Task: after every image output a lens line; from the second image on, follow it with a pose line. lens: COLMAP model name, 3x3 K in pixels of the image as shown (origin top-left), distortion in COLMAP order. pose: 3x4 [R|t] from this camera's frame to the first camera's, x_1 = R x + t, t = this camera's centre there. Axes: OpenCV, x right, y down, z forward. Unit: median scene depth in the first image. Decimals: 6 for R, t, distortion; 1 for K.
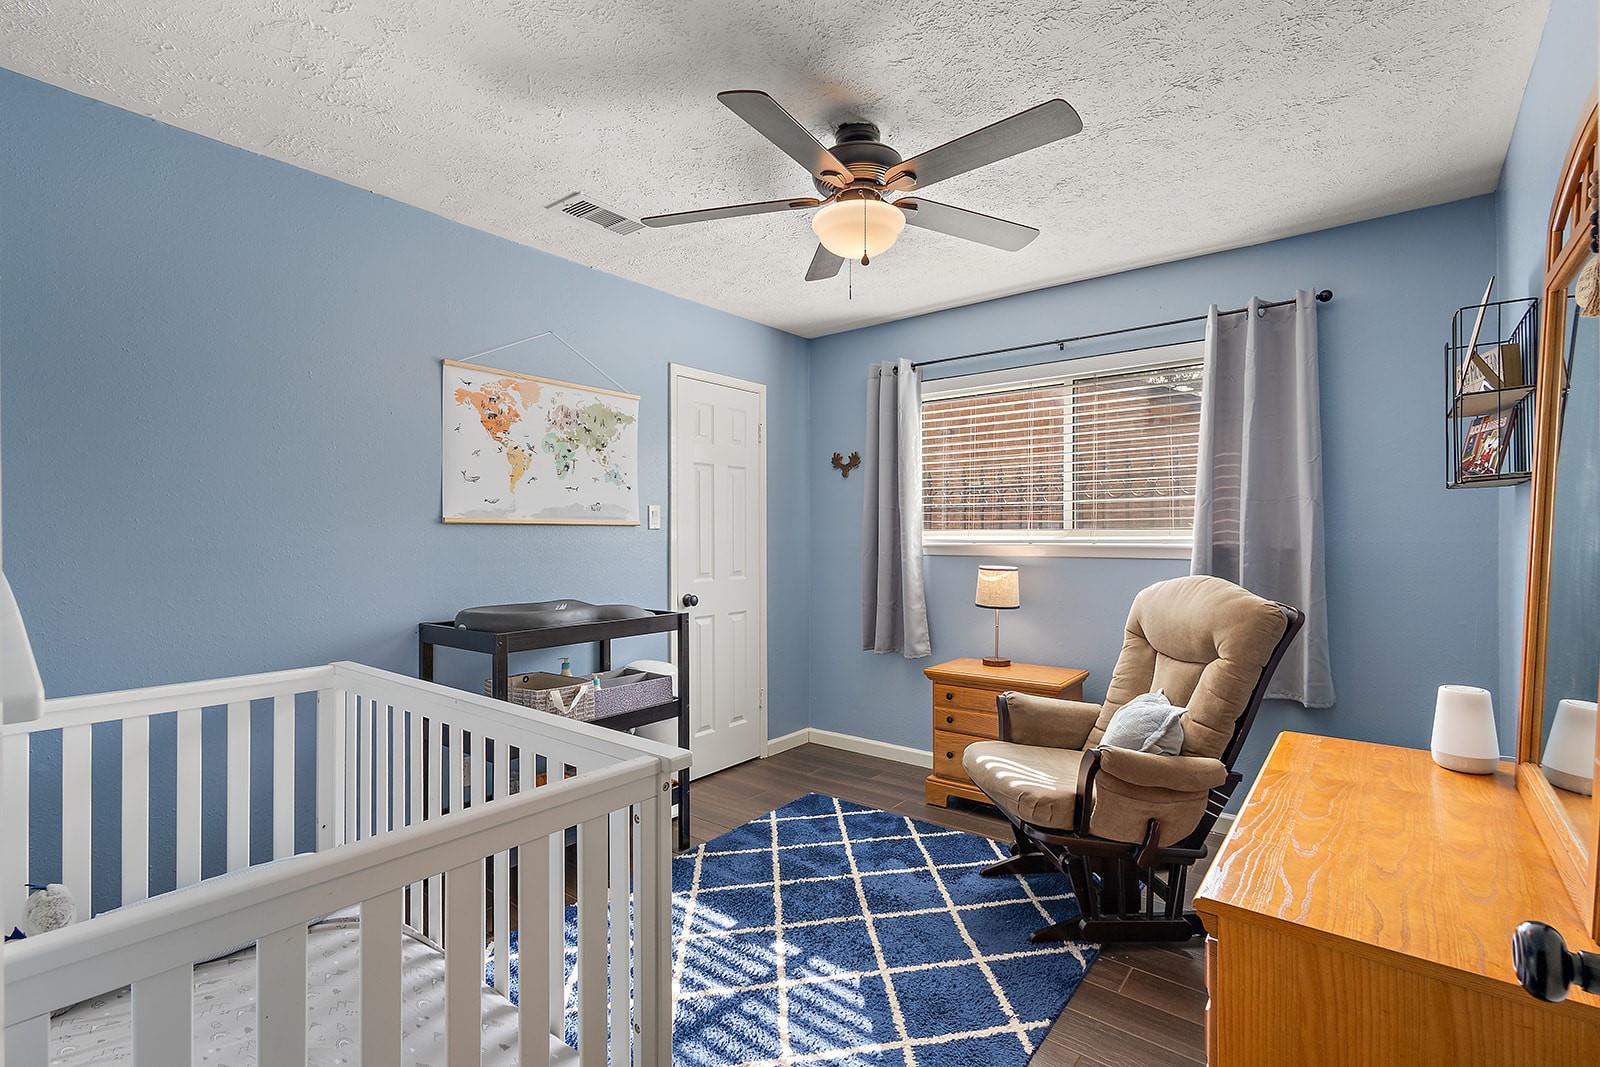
lens RADIAL K [[746.0, 0, 802.0], [0, 746.0, 530.4], [0, 0, 1]] dist [0.002263, -0.000208]
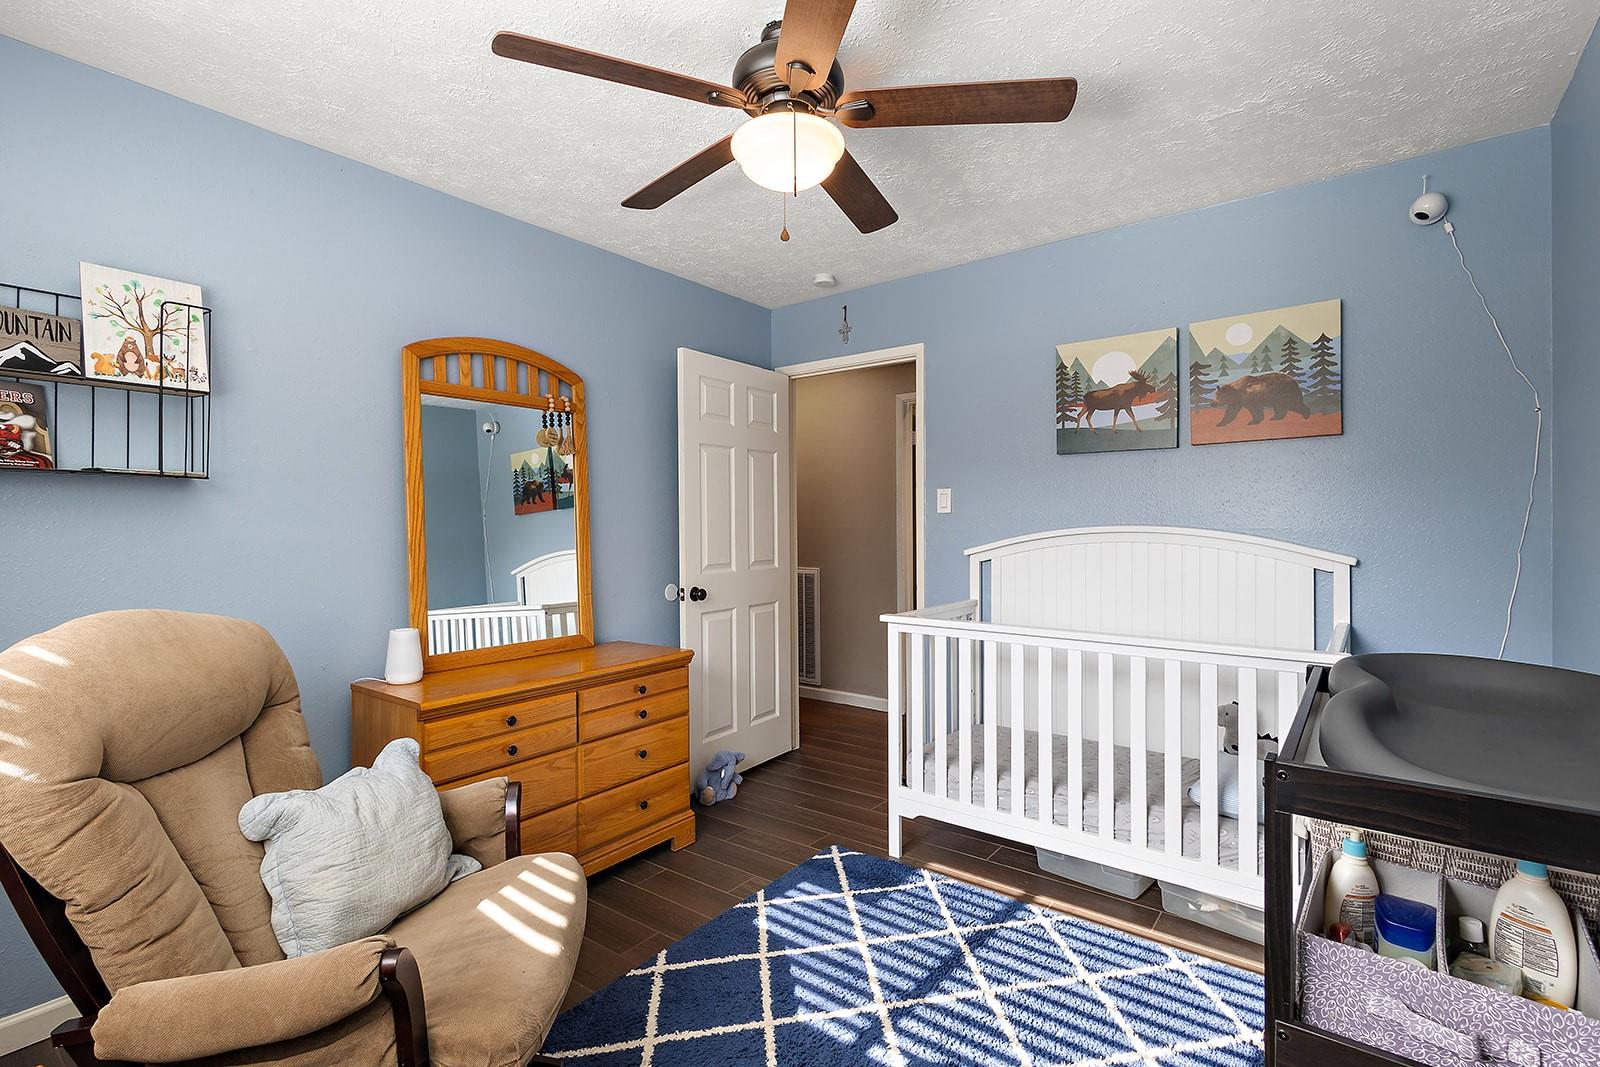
lens RADIAL K [[746.0, 0, 802.0], [0, 746.0, 530.4], [0, 0, 1]] dist [0.002263, -0.000208]
pose [[-0.999576, 0.008637, -0.027811, 0.093535], [0.008653, 0.999962, -0.000429, 0.011769], [0.027806, -0.000669, -0.999613, 1.951984]]
